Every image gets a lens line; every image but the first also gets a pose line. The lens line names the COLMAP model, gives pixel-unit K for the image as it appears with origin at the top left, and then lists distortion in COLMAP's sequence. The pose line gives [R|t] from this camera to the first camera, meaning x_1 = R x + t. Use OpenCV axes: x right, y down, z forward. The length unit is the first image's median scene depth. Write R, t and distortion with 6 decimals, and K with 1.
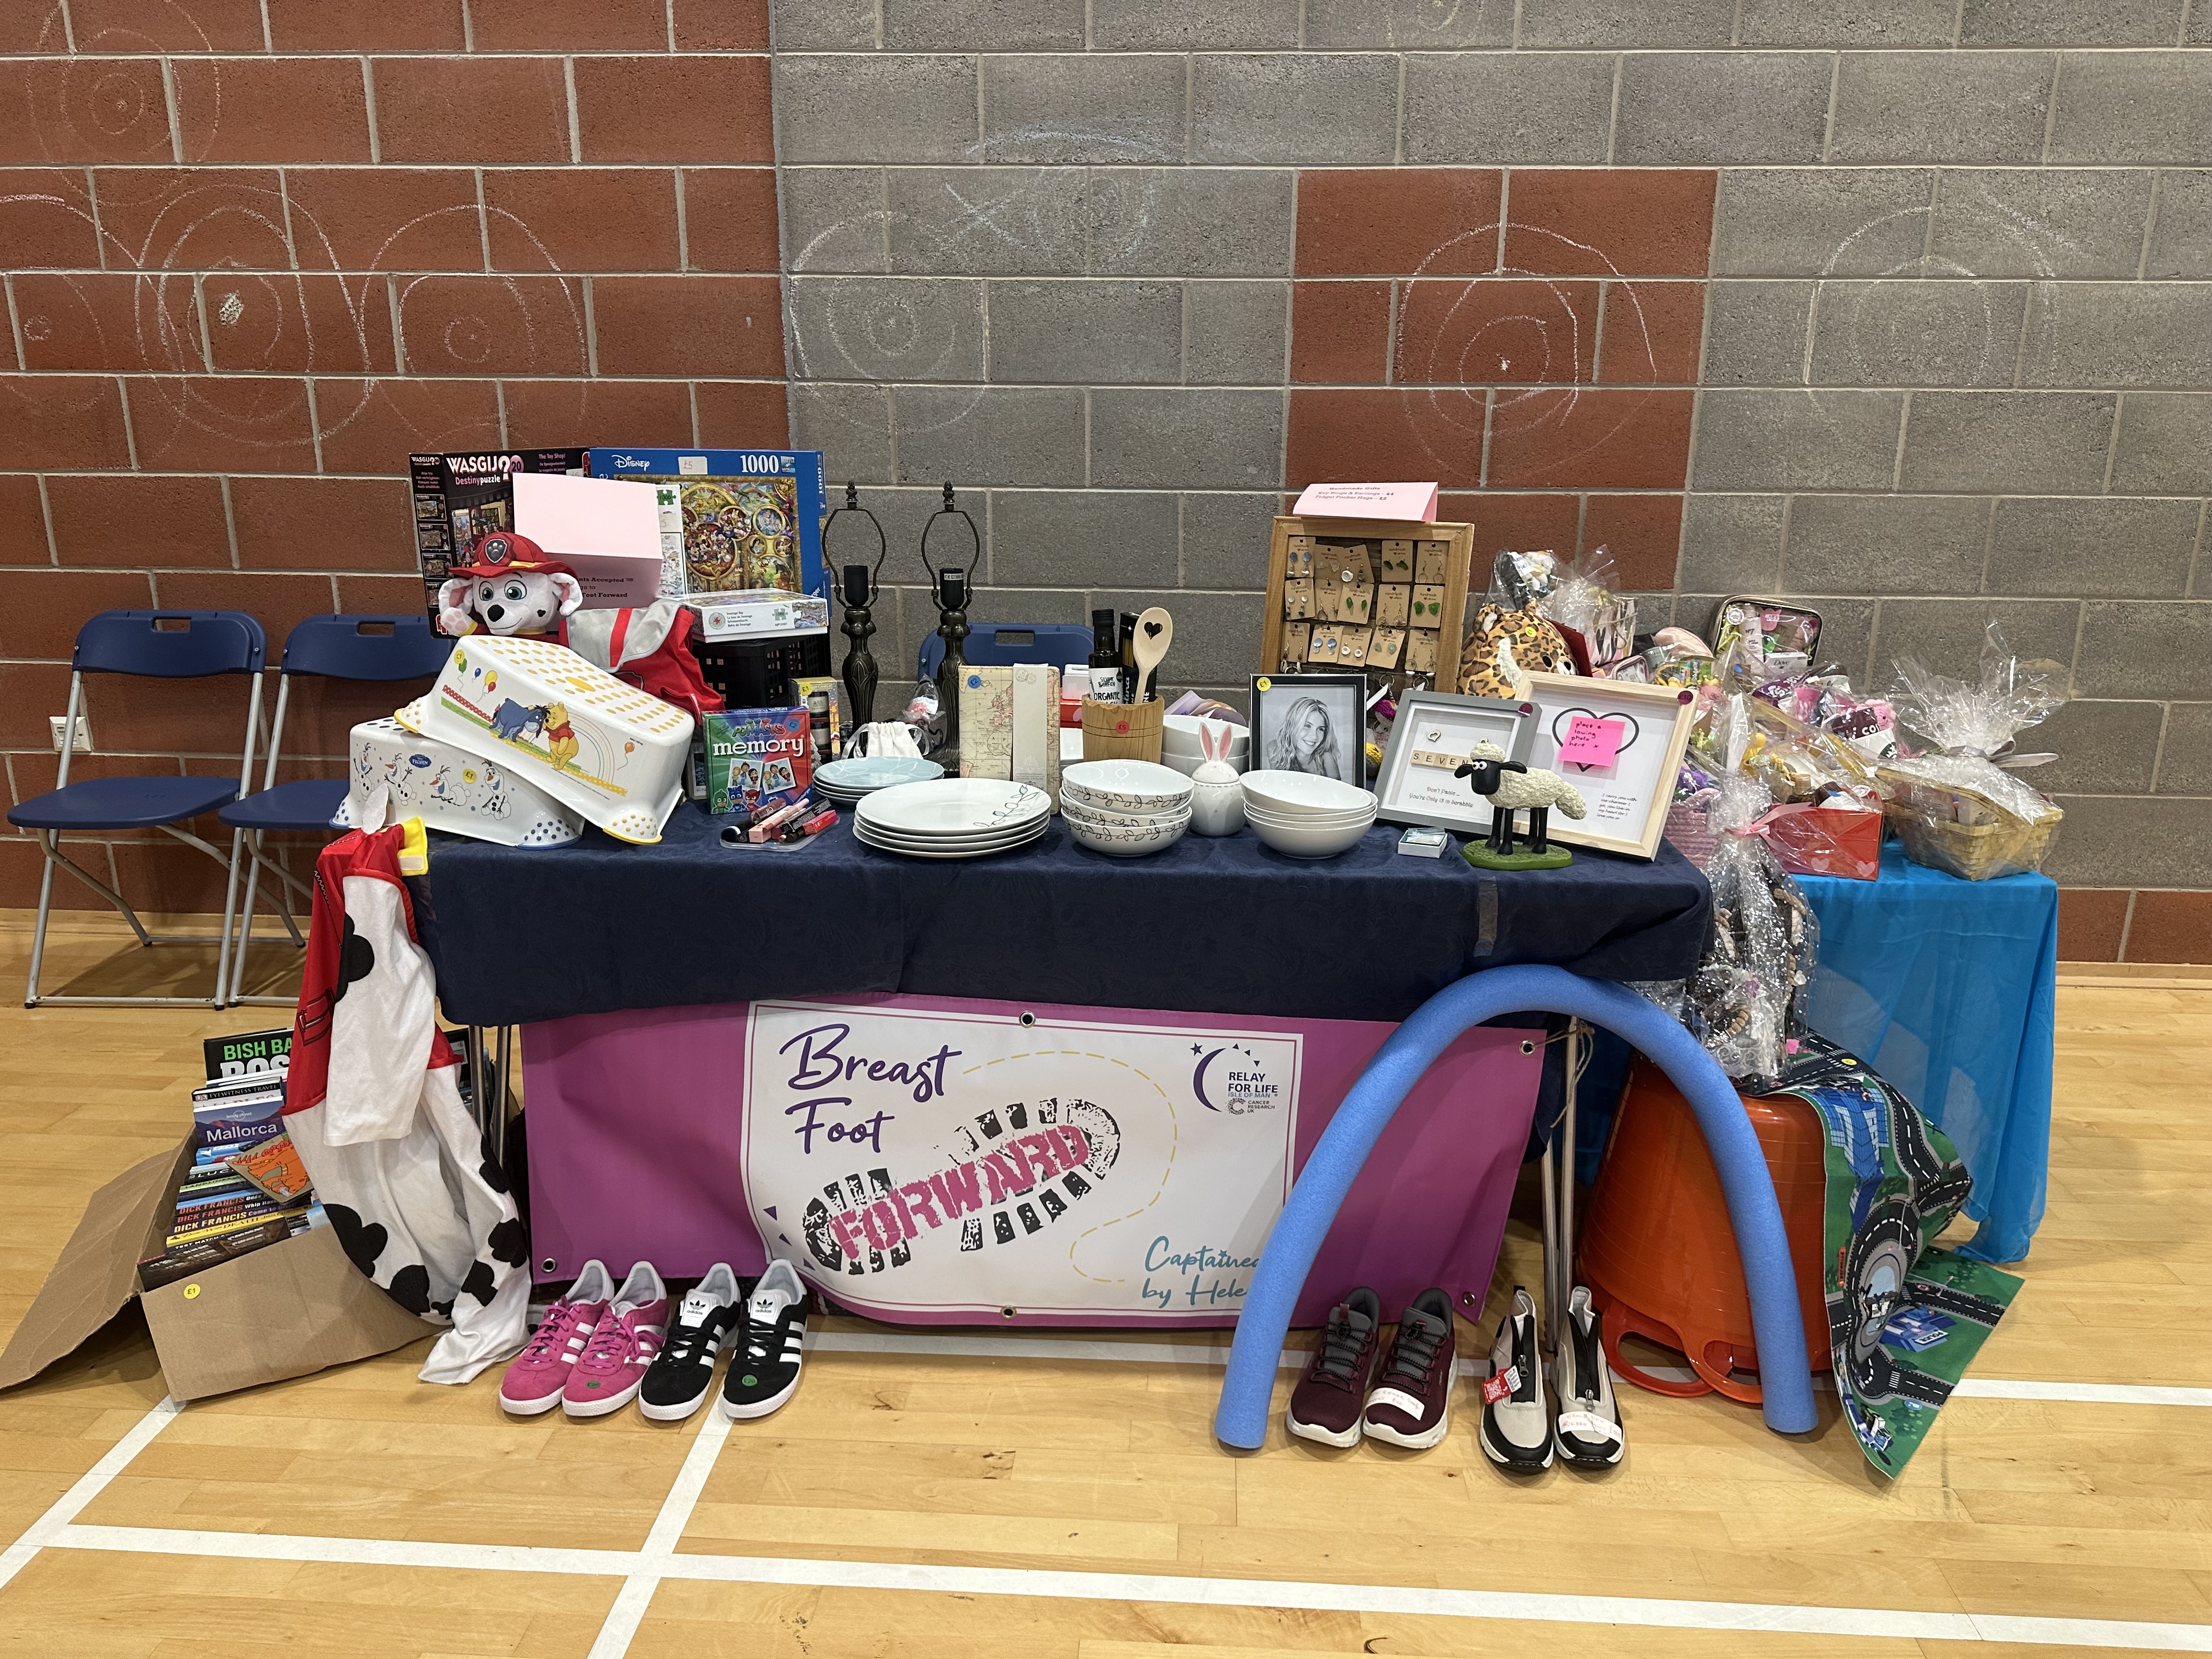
lens RADIAL K [[1569.1, 0, 1104.2], [0, 1569.1, 833.6], [0, 0, 1]] dist [0.005356, -0.008205]
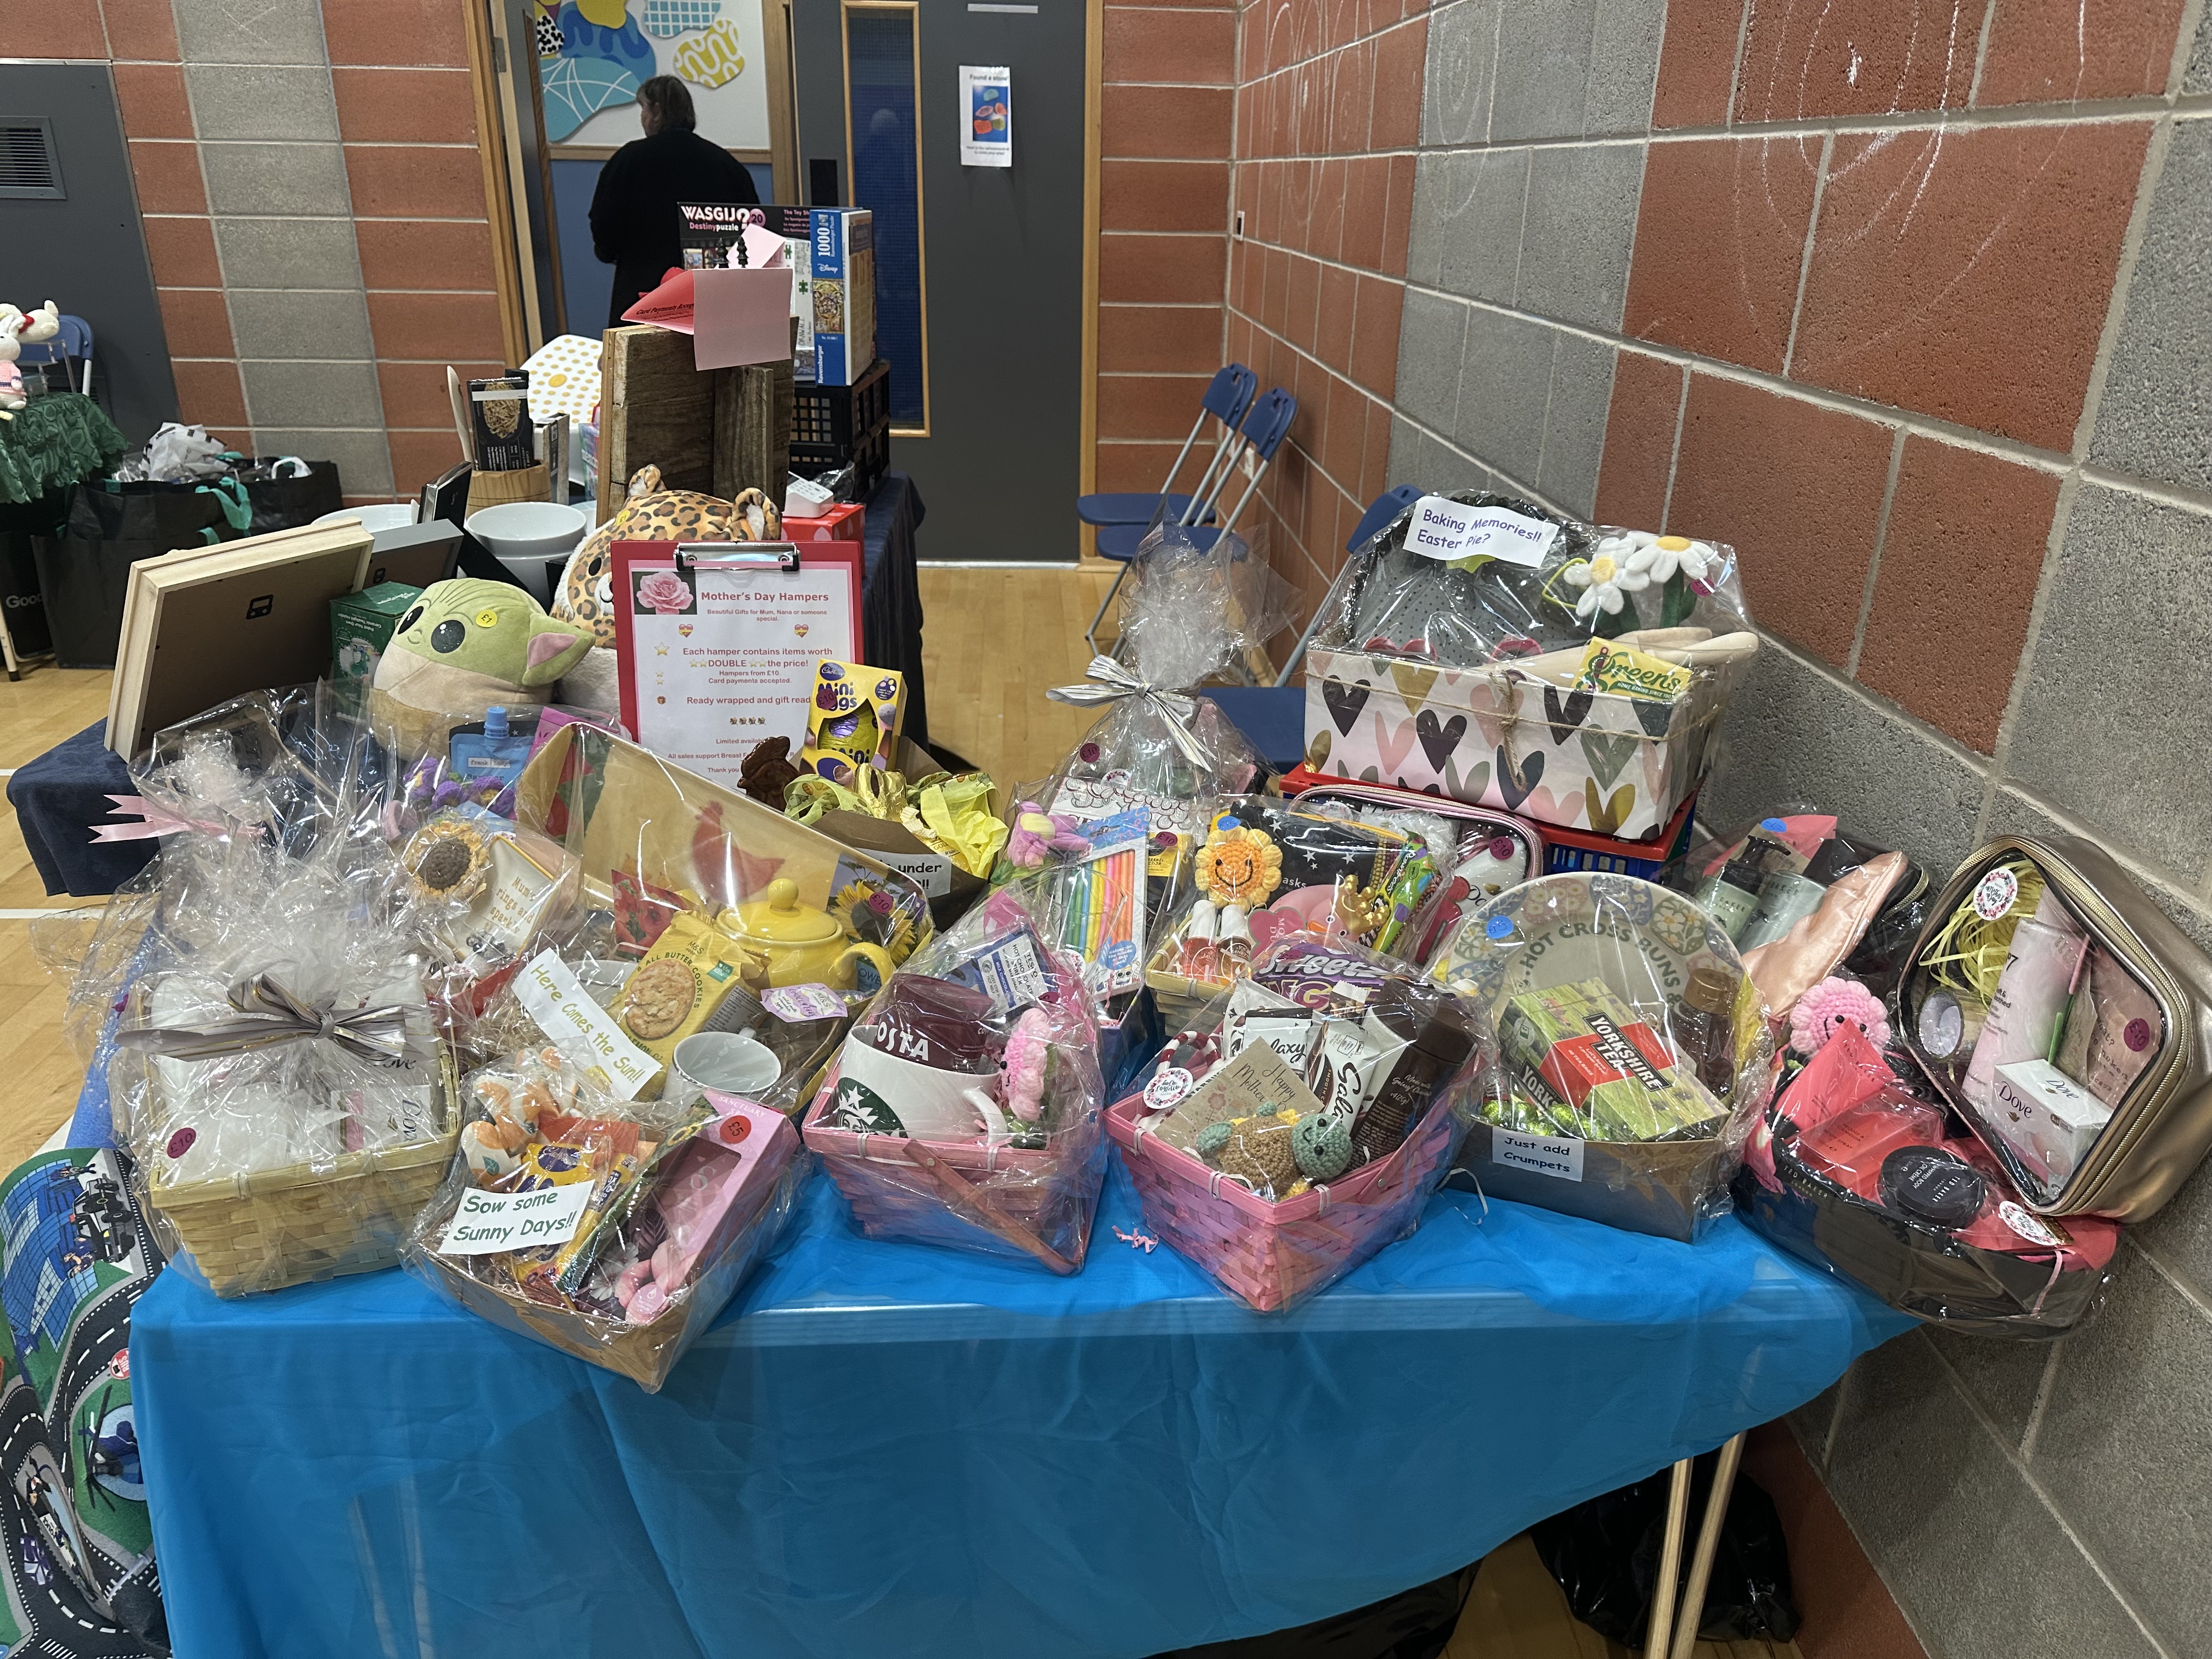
lens RADIAL K [[1569.1, 0, 1102.5], [0, 1569.1, 825.9], [0, 0, 1]] dist [0.005356, -0.008205]
pose [[0.107343, 0.378437, -0.919382, 0.667631], [-0.279554, 0.898906, 0.337369, -0.207238], [0.954111, 0.220802, 0.202285, 0.779242]]
